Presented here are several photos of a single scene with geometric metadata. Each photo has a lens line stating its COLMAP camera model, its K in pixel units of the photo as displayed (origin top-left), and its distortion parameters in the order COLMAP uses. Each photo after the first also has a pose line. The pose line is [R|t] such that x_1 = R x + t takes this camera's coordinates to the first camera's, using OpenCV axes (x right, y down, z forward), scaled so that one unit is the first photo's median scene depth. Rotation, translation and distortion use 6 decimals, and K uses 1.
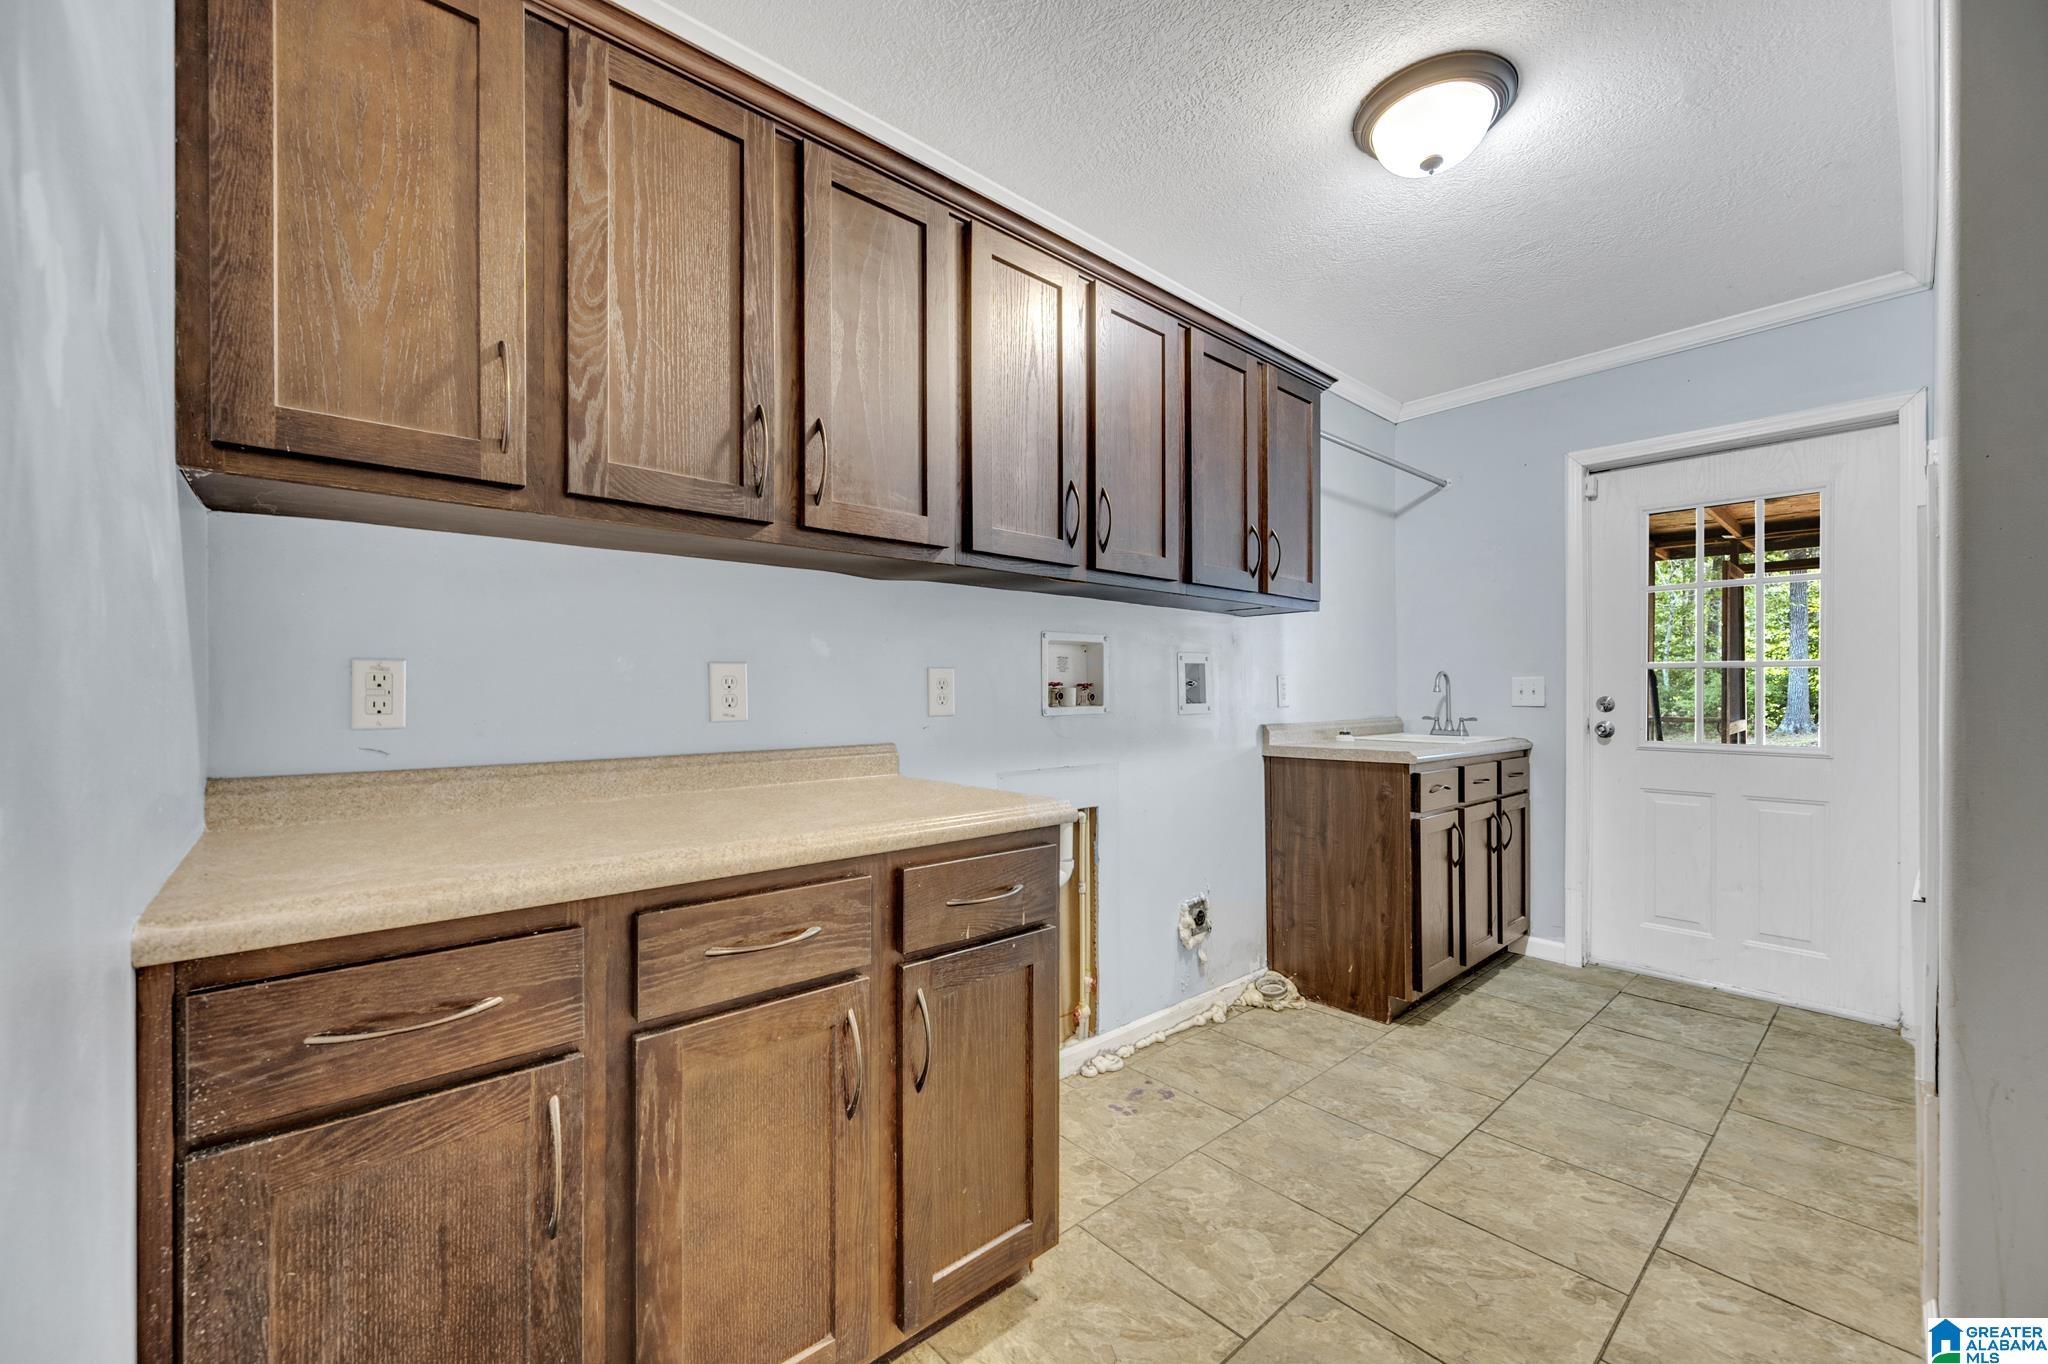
lens RADIAL K [[807.8, 0, 1021.1], [0, 807.8, 683.6], [0, 0, 1]] dist [0.000260, 0.000118]
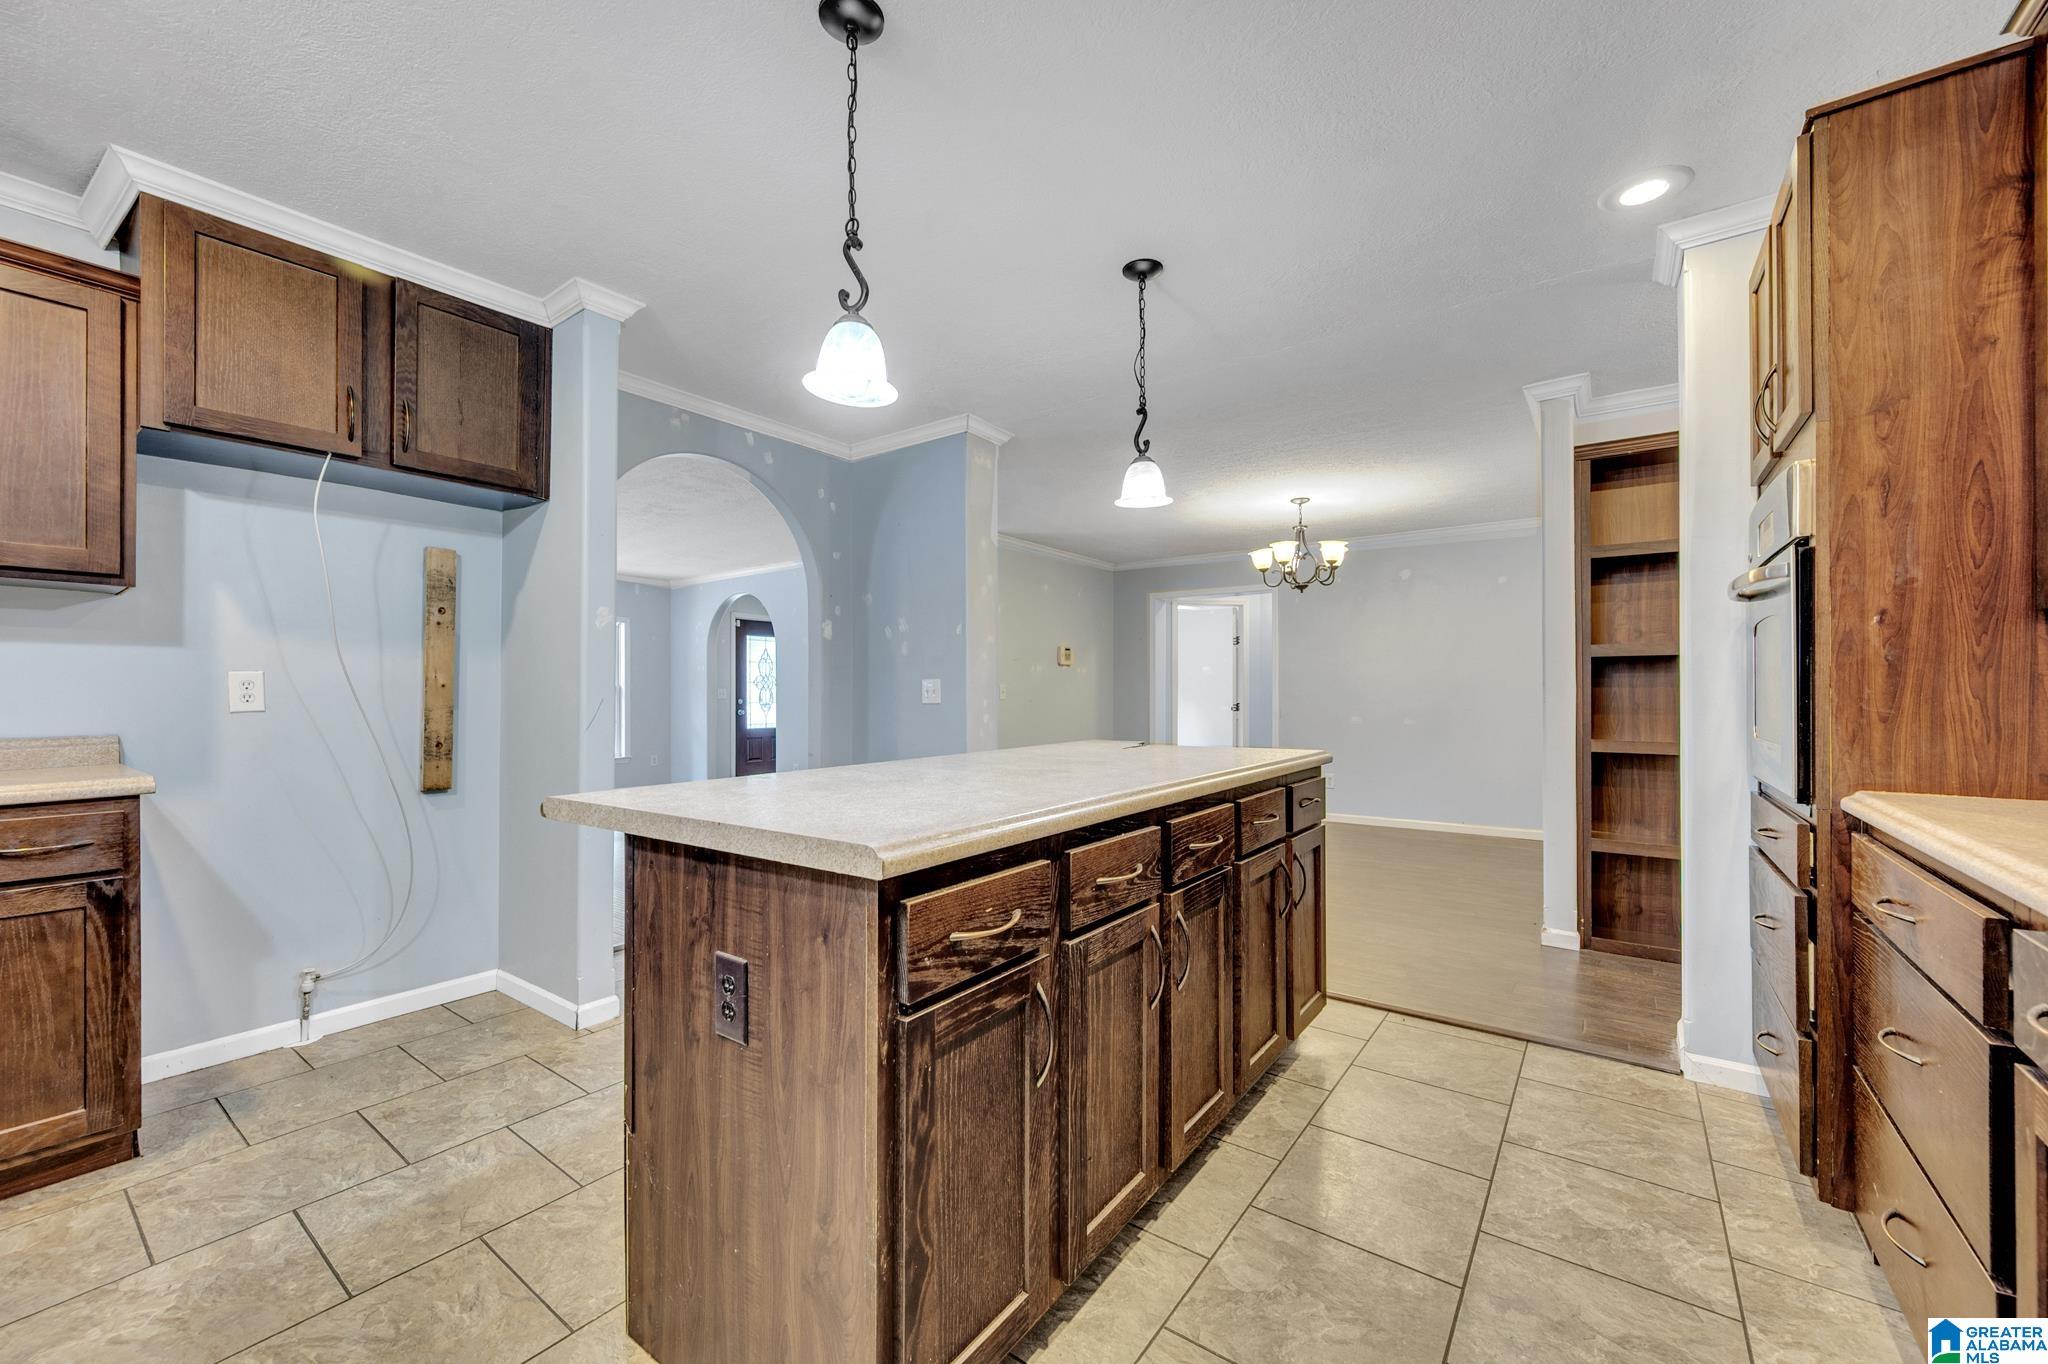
lens RADIAL K [[807.8, 0, 1029.7], [0, 807.8, 680.6], [0, 0, 1]] dist [0.000260, 0.000118]
pose [[0.976852, 0.008306, 0.213755, 0.196654], [-0.007745, 0.999964, -0.003458, 0.000177], [-0.213776, 0.001723, 0.976881, 0.320178]]
